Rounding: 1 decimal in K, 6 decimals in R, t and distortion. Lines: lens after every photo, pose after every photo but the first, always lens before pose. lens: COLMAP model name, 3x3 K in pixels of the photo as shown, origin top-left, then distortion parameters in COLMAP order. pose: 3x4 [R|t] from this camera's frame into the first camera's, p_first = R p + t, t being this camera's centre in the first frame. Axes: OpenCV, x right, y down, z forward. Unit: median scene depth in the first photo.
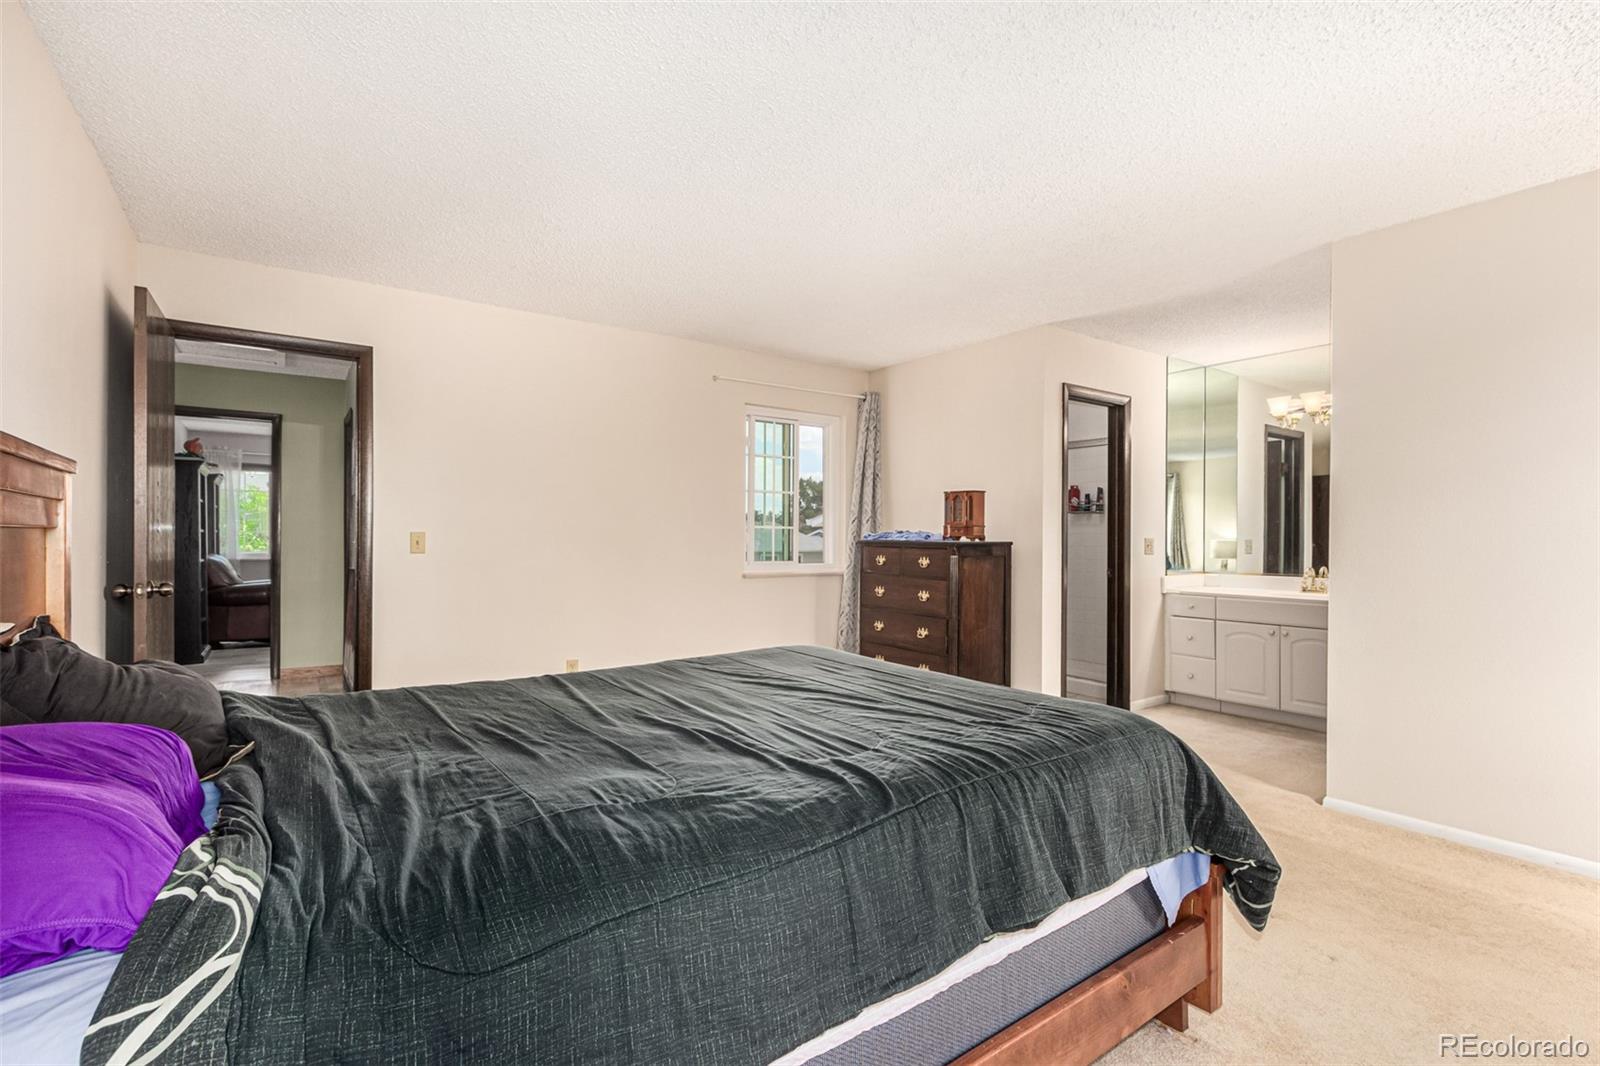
lens RADIAL K [[736.2, 0, 800.5], [0, 736.2, 537.2], [0, 0, 1]] dist [0.000130, -0.000977]
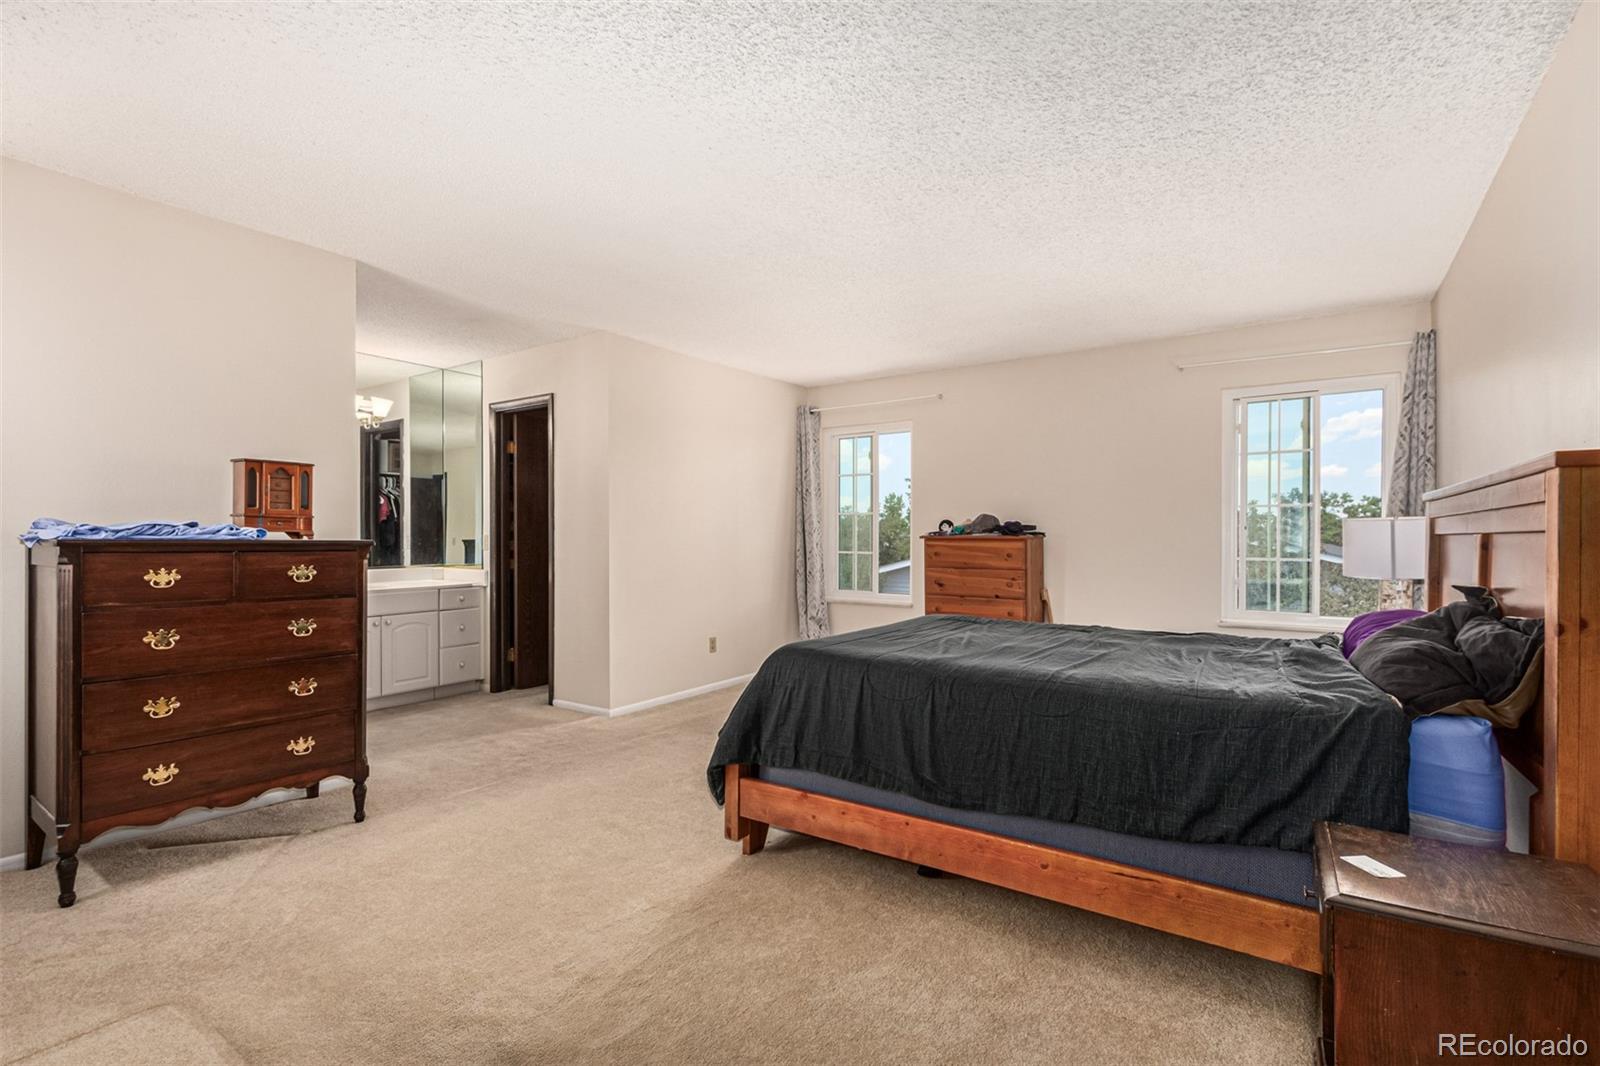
lens RADIAL K [[736.2, 0, 800.8], [0, 736.2, 535.9], [0, 0, 1]] dist [0.000130, -0.000977]
pose [[-0.336937, -0.007495, 0.941497, -0.540547], [-0.004978, 0.999969, 0.006179, -0.003762], [-0.941514, -0.002605, -0.336964, 0.783478]]
